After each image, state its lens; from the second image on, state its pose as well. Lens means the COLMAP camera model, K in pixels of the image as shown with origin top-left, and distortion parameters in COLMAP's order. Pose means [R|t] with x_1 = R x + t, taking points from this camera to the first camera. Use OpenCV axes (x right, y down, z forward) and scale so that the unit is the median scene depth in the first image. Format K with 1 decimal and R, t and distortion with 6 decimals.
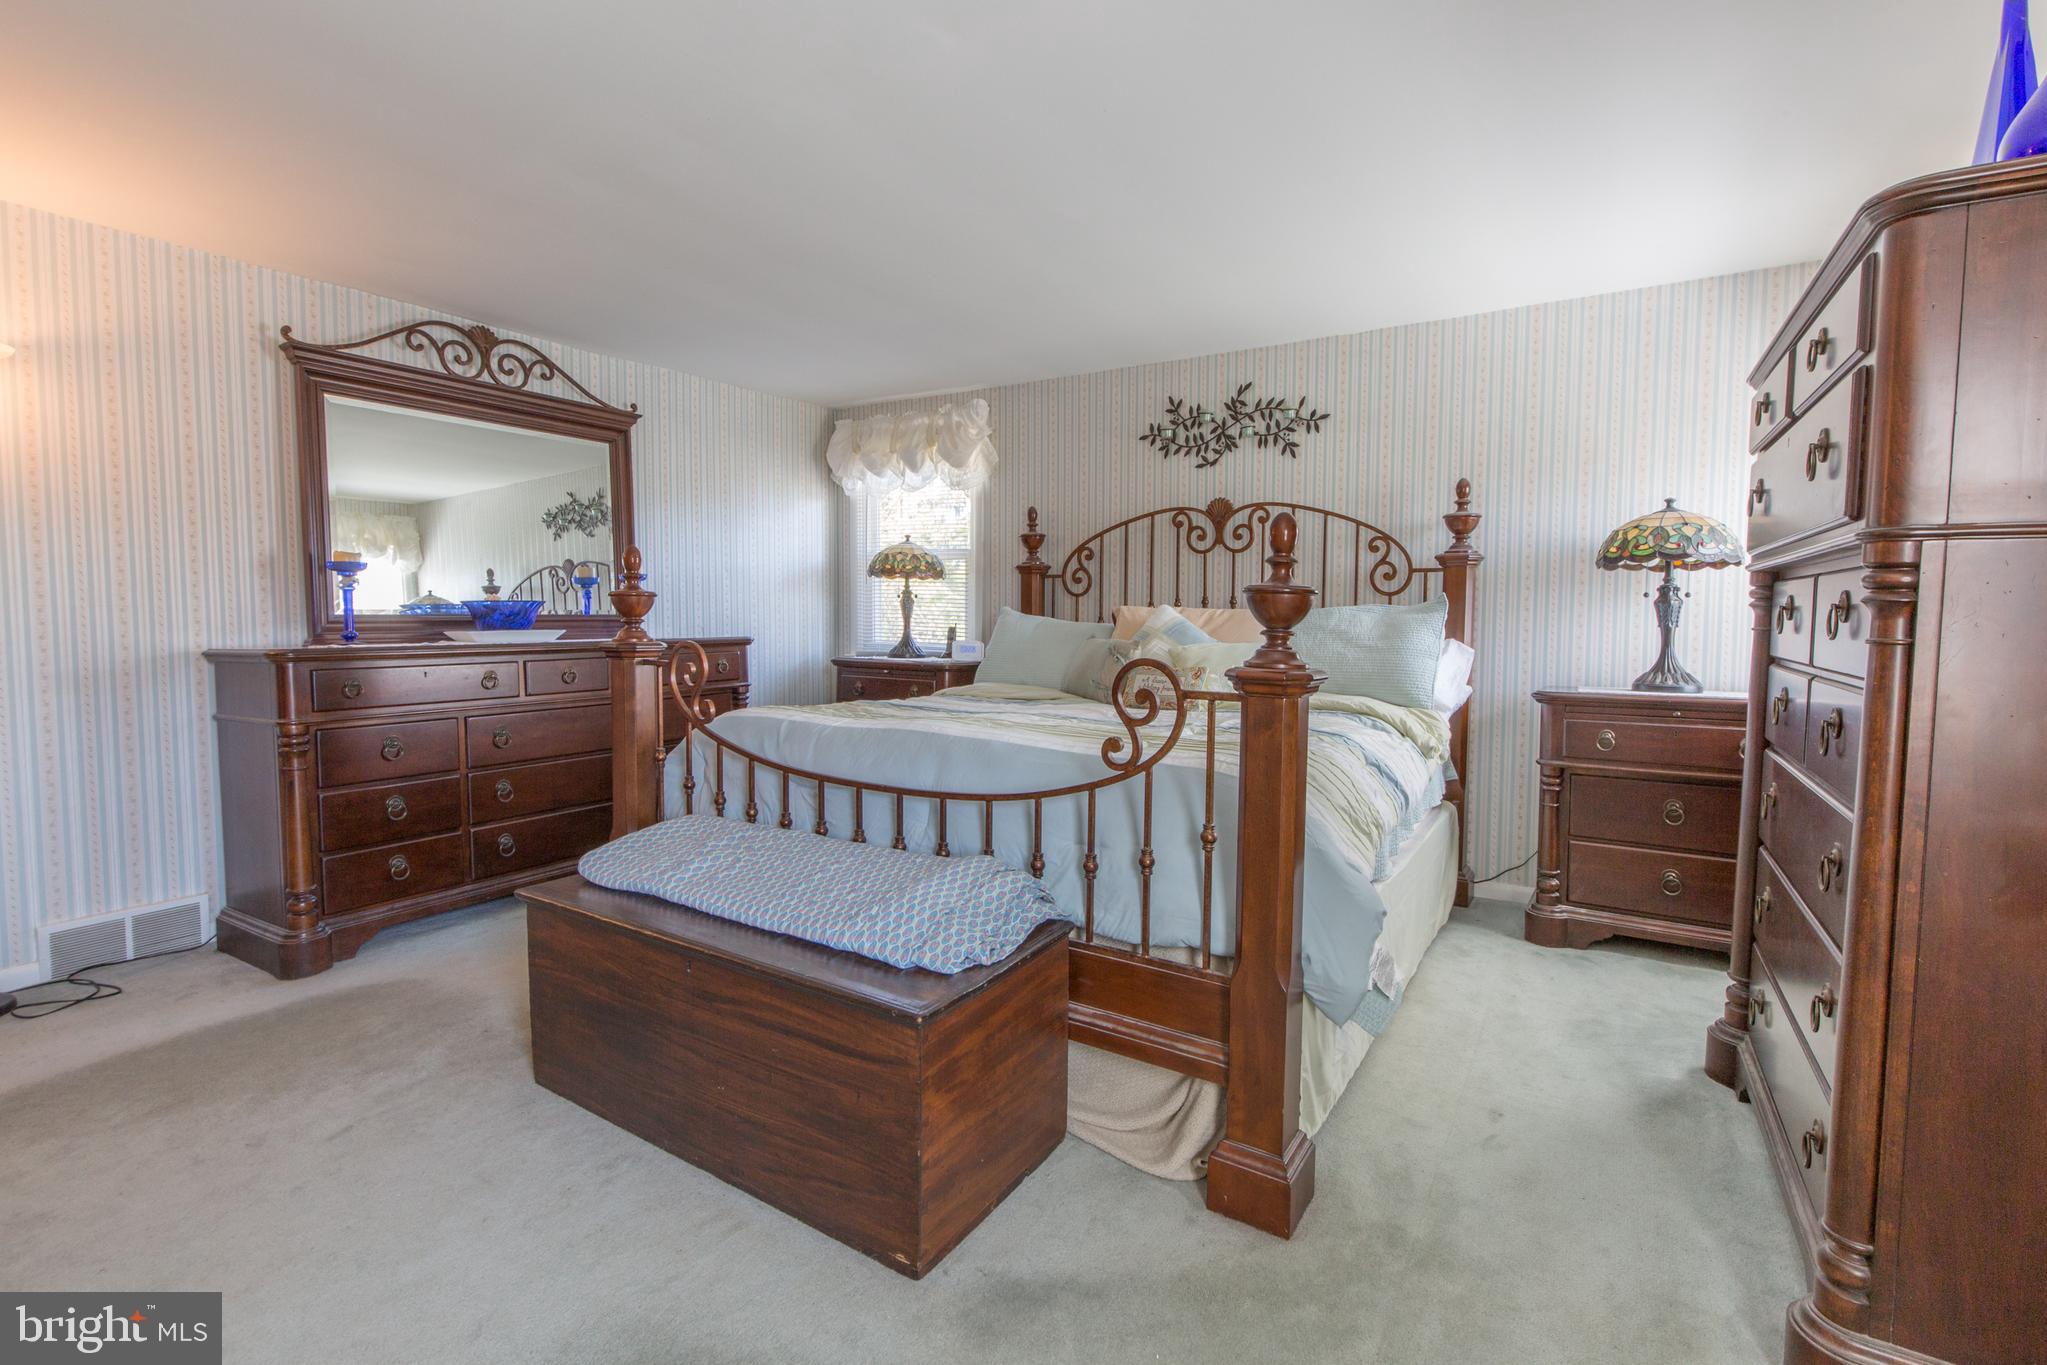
lens RADIAL K [[917.9, 0, 1026.2], [0, 917.9, 667.8], [0, 0, 1]] dist [-0.000503, -0.001605]
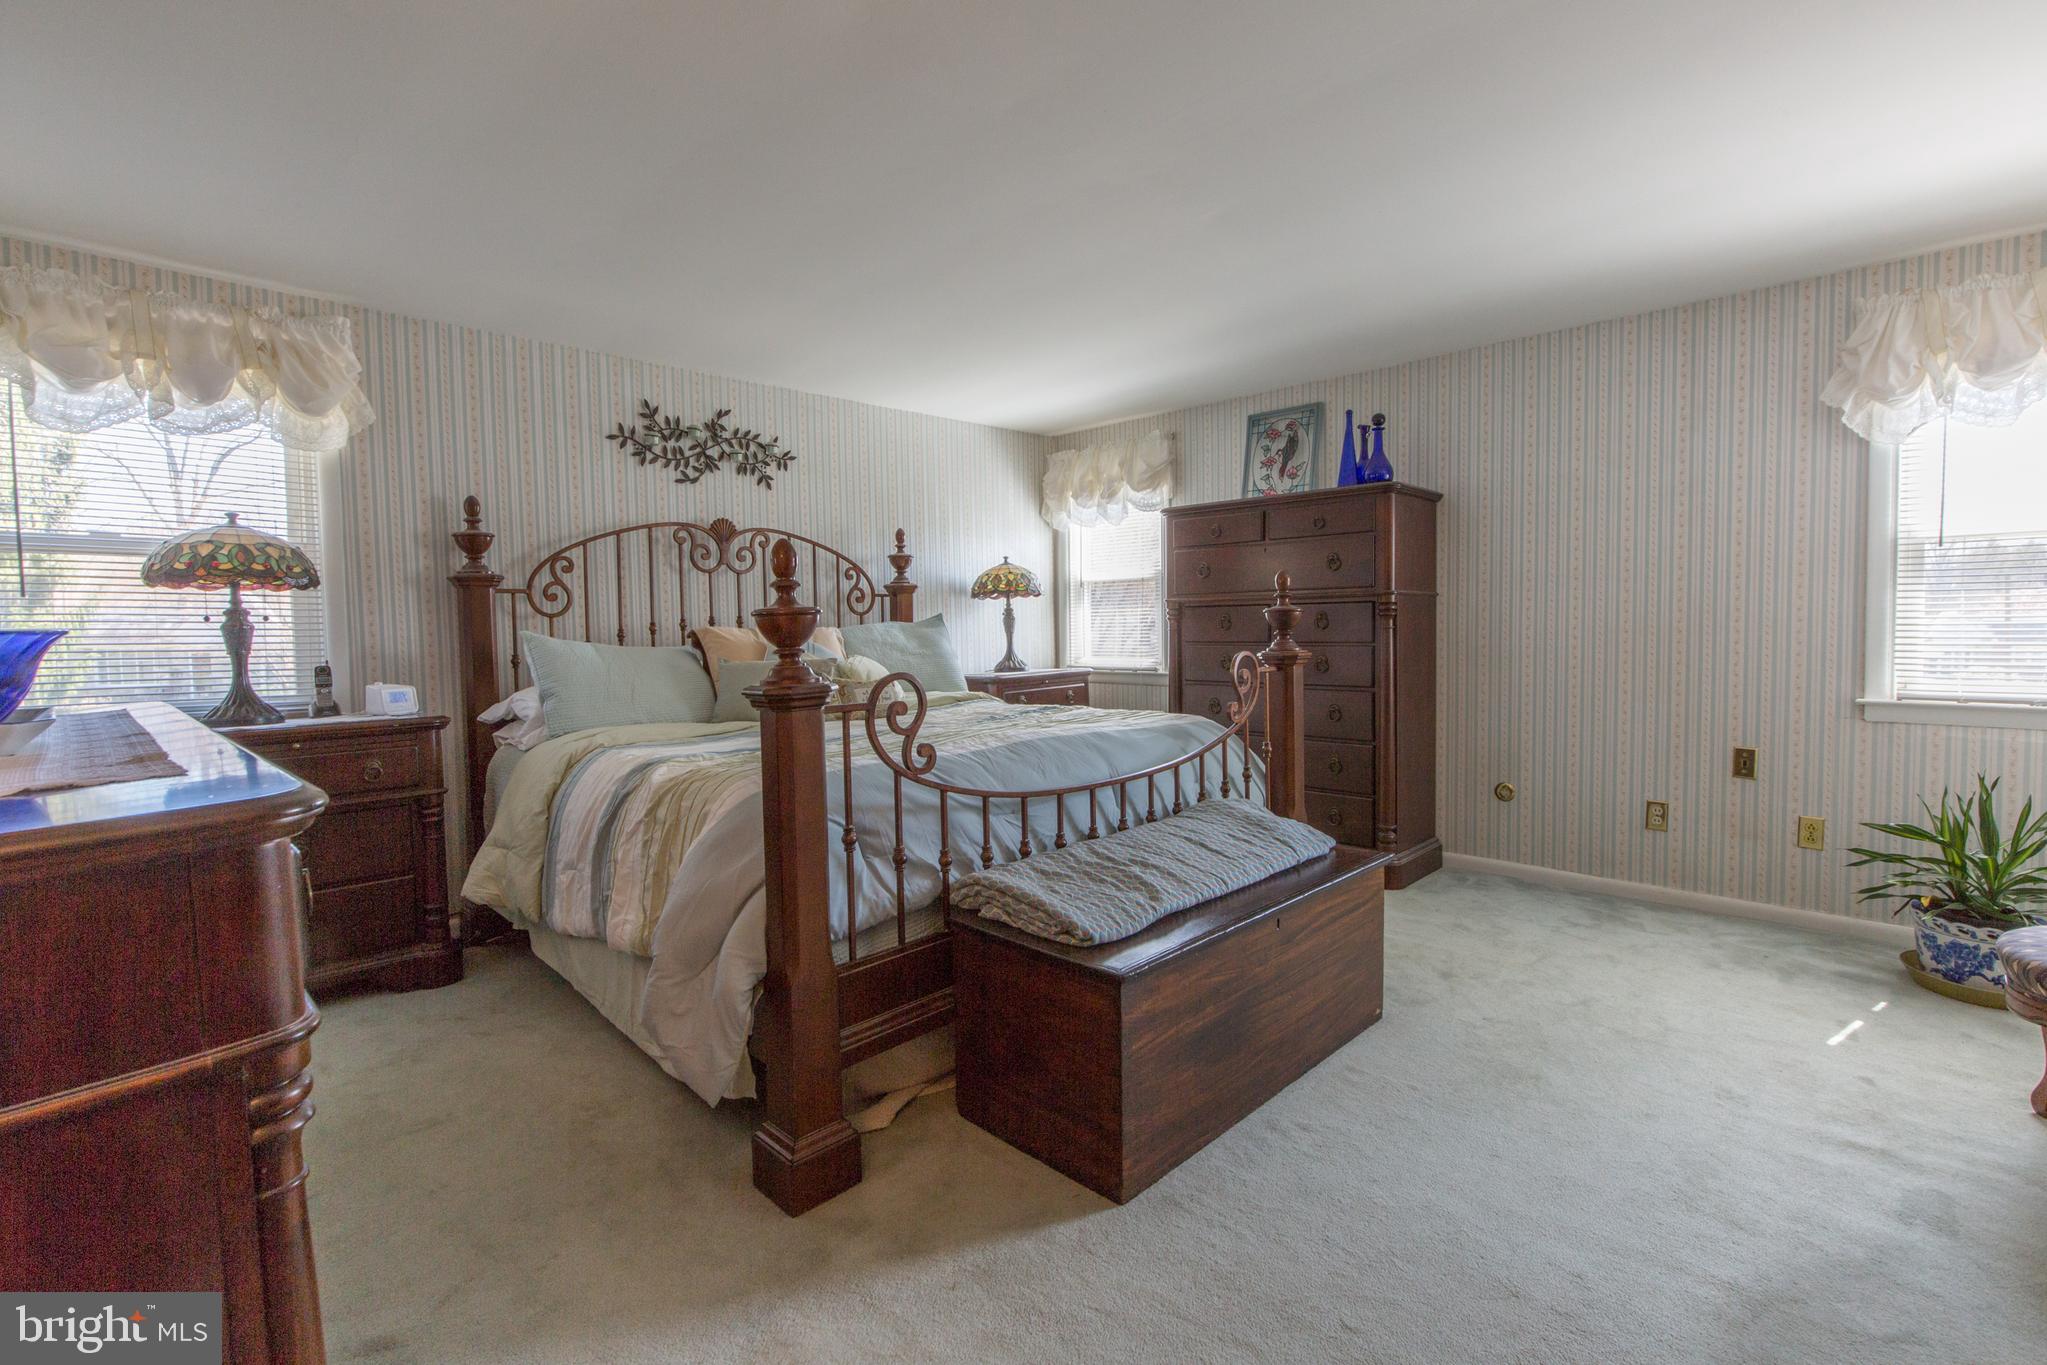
lens RADIAL K [[917.9, 0, 1025.1], [0, 917.9, 678.9], [0, 0, 1]] dist [-0.000503, -0.001605]
pose [[0.217447, -0.068331, 0.973677, -0.706995], [0.080687, 0.995391, 0.051836, -0.035380], [-0.972731, 0.067291, 0.221958, 0.464944]]
